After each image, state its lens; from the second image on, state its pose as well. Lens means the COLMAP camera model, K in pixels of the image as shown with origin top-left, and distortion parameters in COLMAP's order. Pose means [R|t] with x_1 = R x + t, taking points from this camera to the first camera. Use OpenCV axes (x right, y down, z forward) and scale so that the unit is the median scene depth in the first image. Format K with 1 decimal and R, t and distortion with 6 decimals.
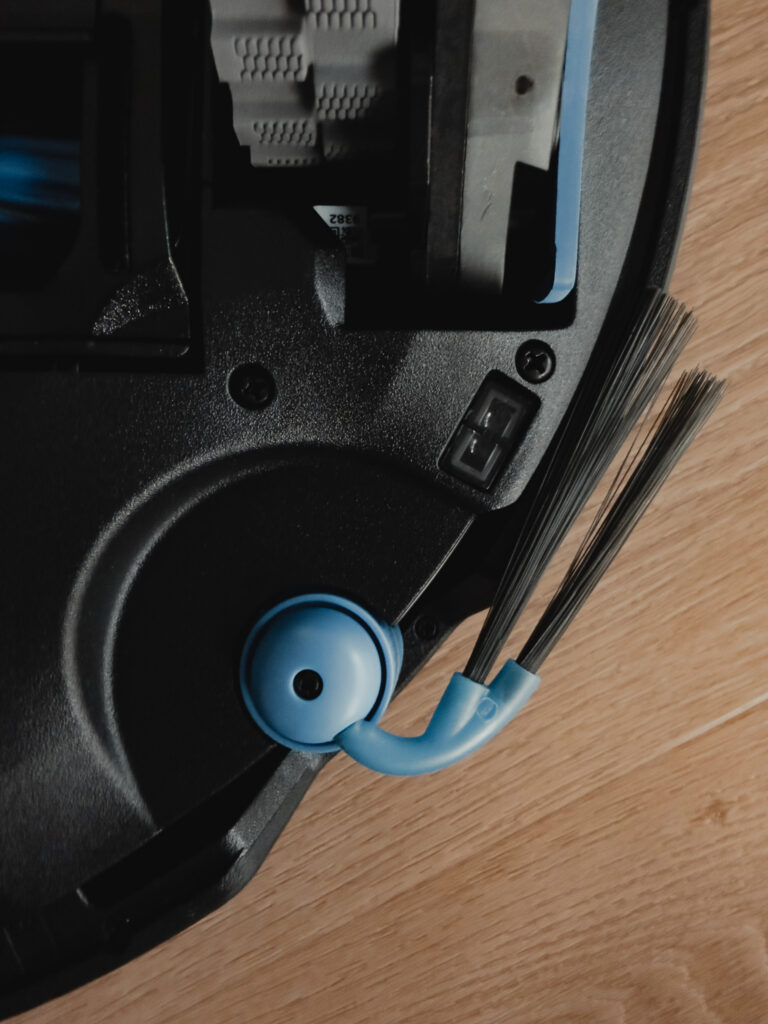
lens RADIAL K [[736.9, 0, 382.6], [0, 736.9, 454.6], [0, 0, 1]] dist [-0.005758, 0.005722]
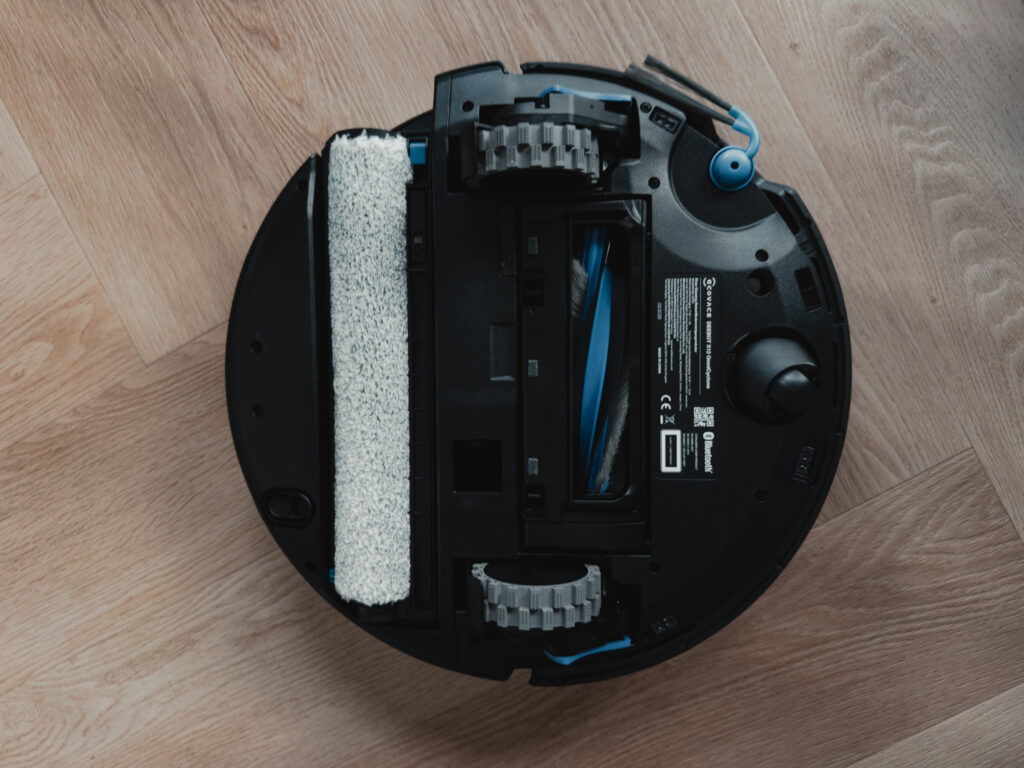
lens RADIAL K [[719.9, 0, 516.8], [0, 719.9, 394.9], [0, 0, 1]] dist [0.145990, -0.324124]
pose [[-0.012627, -0.998759, -0.048184, -1.027870], [0.998540, -0.010065, -0.053063, -0.582061], [0.052512, -0.048783, 0.997428, -2.712451]]
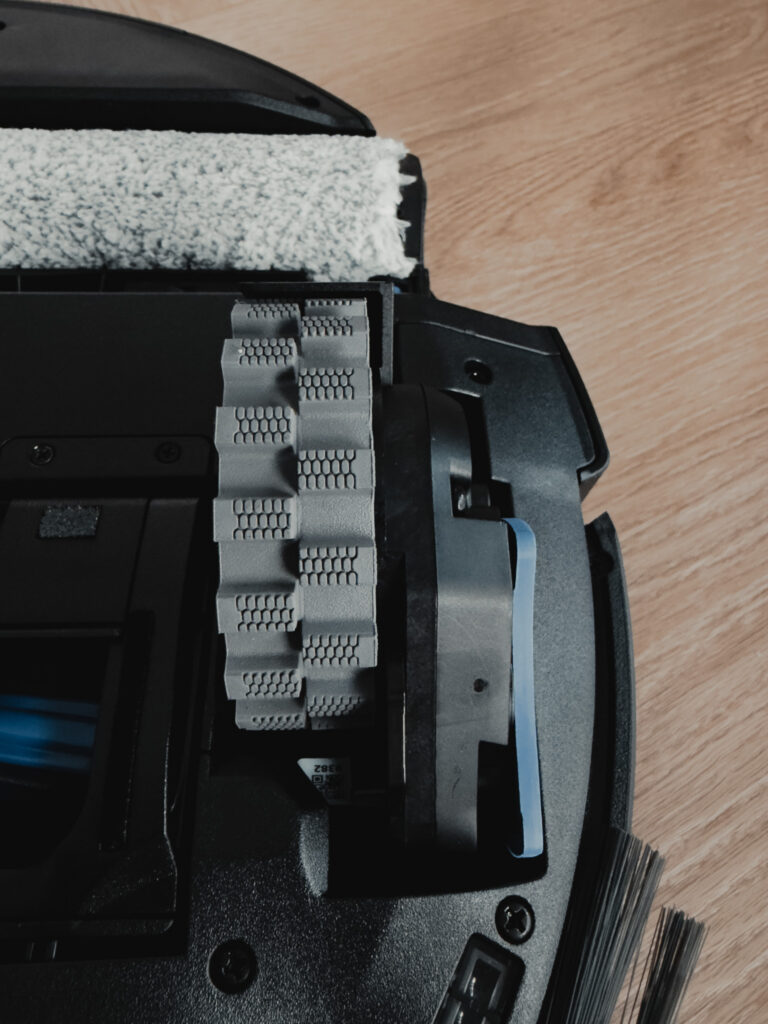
lens RADIAL K [[736.9, 0, 382.6], [0, 736.9, 454.6], [0, 0, 1]] dist [-0.005758, 0.005722]
pose [[0.999101, -0.006563, 0.041893, -0.013223], [0.025421, 0.883435, -0.467864, -0.219598], [-0.033939, 0.468508, 0.882807, -0.188110]]
